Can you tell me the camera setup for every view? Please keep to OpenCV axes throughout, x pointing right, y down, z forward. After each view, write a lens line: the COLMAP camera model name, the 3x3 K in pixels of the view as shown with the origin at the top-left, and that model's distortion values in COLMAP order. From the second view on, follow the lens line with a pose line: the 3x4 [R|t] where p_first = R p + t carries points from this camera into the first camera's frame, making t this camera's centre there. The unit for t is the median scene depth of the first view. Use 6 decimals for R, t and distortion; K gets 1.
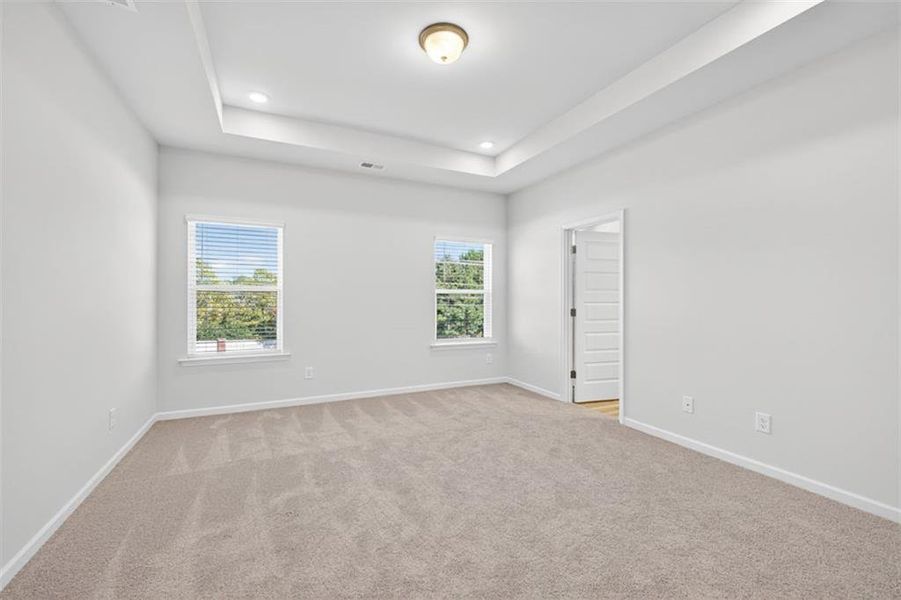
lens RADIAL K [[378.2, 0, 450.5], [0, 378.2, 300.0], [0, 0, 1]] dist [0.003779, 0.000037]
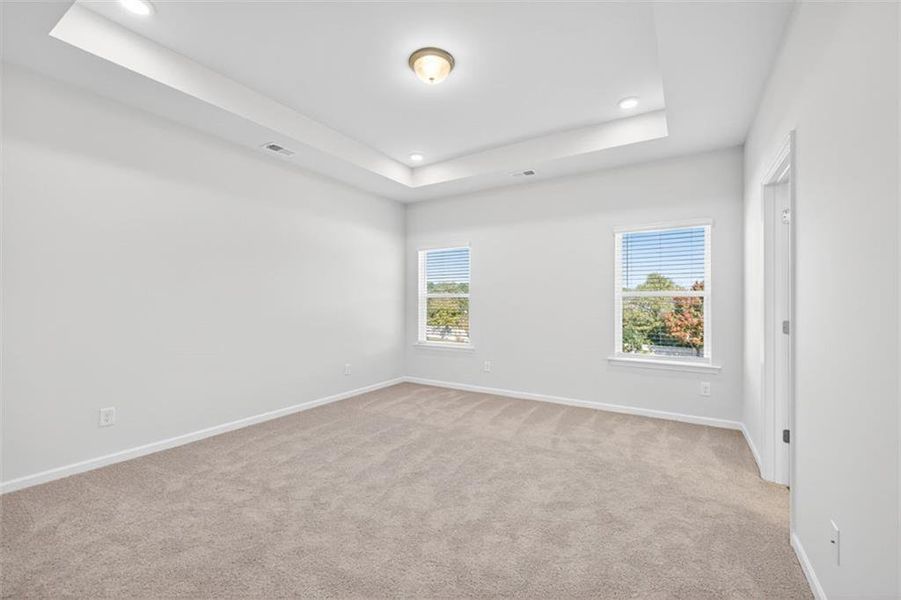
lens RADIAL K [[376.3, 0, 453.6], [0, 376.3, 307.4], [0, 0, 1]] dist [0.003131, 0.000114]
pose [[0.538667, 0.008941, -0.842471, 0.574996], [-0.004919, 0.999960, 0.007467, 0.000884], [0.842504, 0.000122, 0.538690, 0.300892]]
